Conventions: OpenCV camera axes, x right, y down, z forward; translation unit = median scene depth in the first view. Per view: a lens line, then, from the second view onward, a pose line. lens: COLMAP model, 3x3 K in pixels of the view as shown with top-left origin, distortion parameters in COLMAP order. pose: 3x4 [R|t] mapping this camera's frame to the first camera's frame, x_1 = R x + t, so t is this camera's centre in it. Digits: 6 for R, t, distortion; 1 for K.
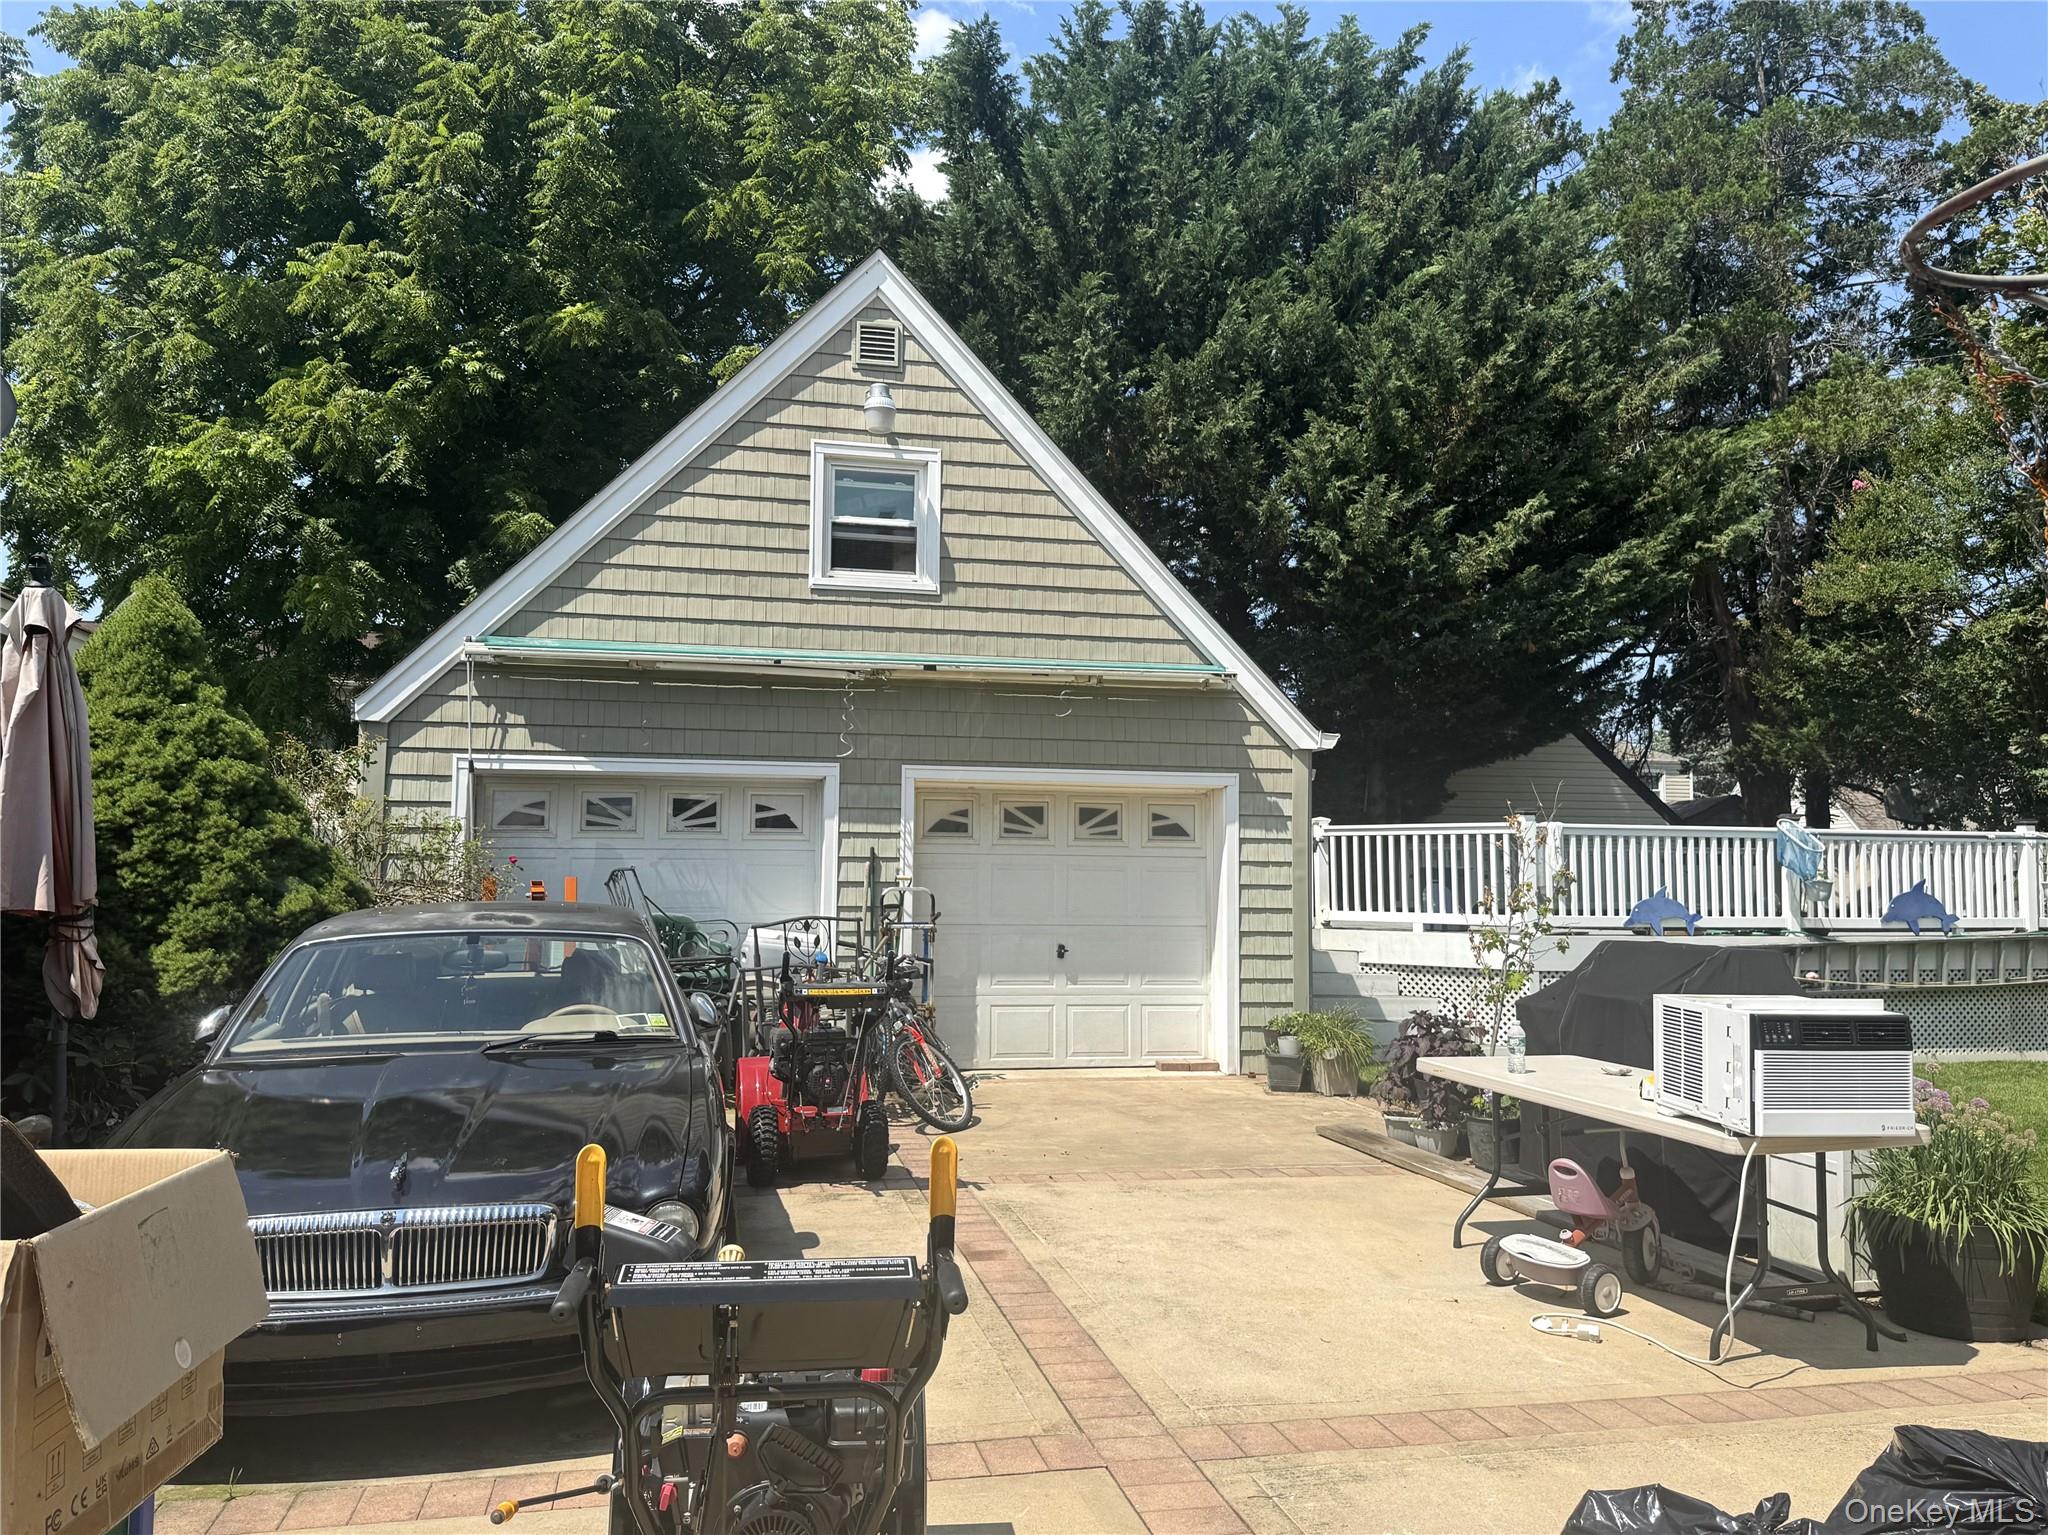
lens RADIAL K [[1465.8, 0, 1024.0], [0, 1465.8, 767.5], [0, 0, 1]] dist [-0.001937, -0.002197]
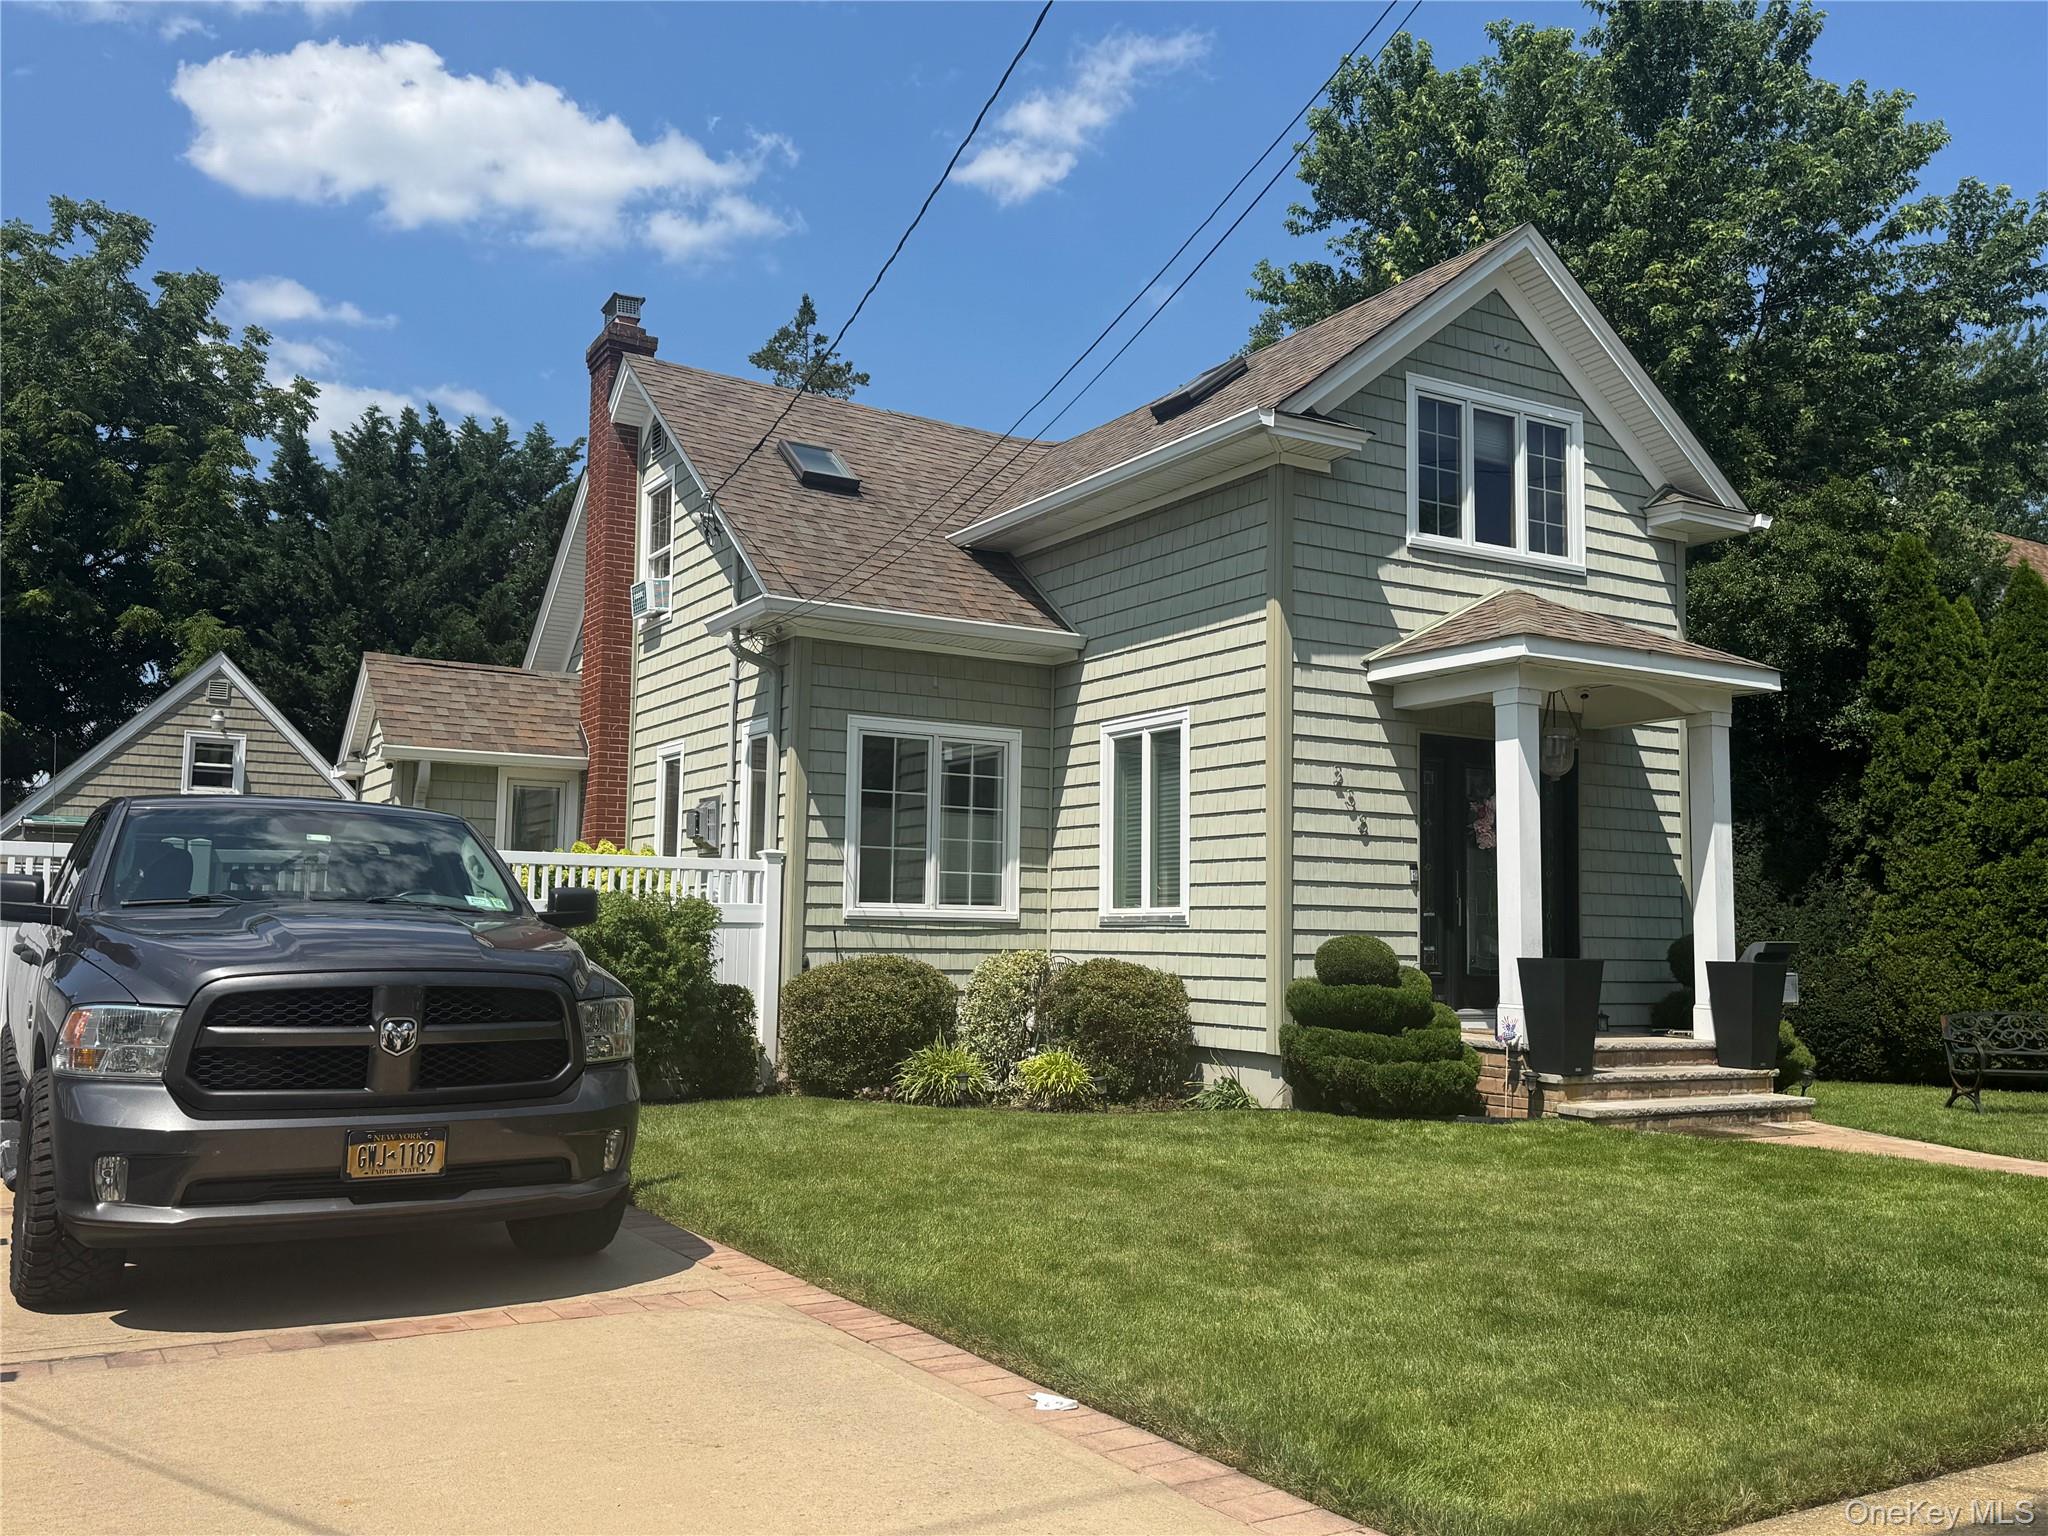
lens RADIAL K [[1653.6, 0, 1024.0], [0, 1653.6, 768.0], [0, 0, 1]] dist [0.166873, -0.286697]
pose [[0.944360, 0.038826, 0.326614, 0.144631], [-0.033664, 0.999203, -0.021444, -0.090320], [-0.327186, 0.009256, 0.944915, -1.201822]]
